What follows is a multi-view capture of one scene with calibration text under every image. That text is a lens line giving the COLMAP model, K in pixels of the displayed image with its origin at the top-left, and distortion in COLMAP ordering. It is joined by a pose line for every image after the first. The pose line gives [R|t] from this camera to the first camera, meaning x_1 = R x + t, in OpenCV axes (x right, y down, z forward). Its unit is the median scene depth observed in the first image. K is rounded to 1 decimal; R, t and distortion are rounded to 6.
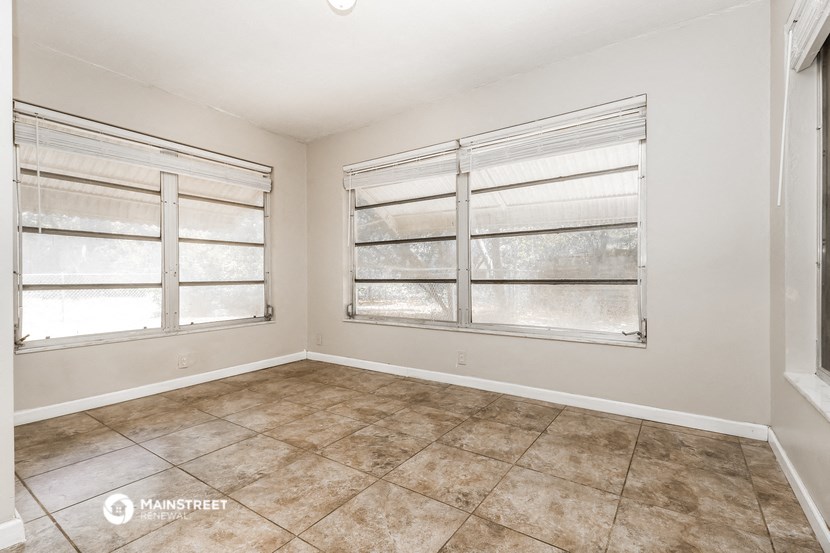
lens RADIAL K [[382.9, 0, 415.3], [0, 382.9, 274.0], [0, 0, 1]] dist [0.003231, -0.008669]
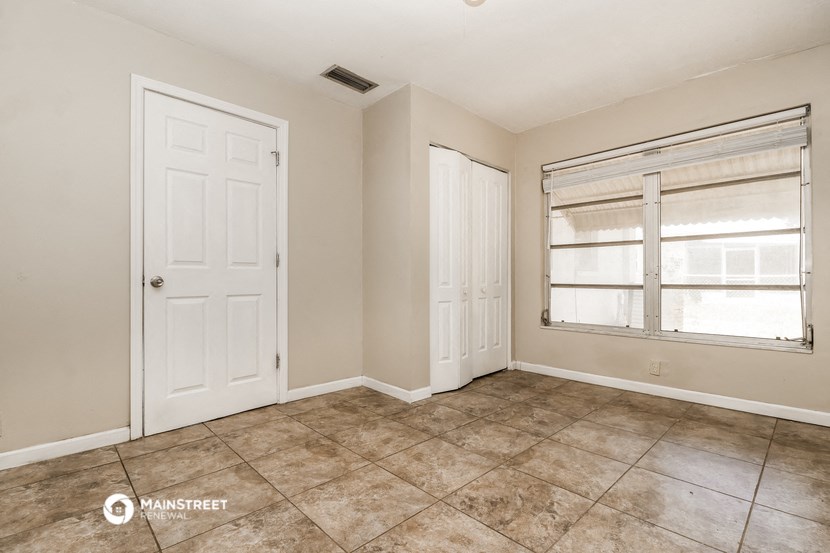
lens RADIAL K [[382.9, 0, 415.3], [0, 382.9, 274.0], [0, 0, 1]] dist [0.003231, -0.008669]
pose [[-0.202087, -0.004730, -0.979356, 0.577409], [0.008016, 0.999947, -0.006484, -0.004827], [0.979335, -0.009161, -0.202039, 0.788389]]
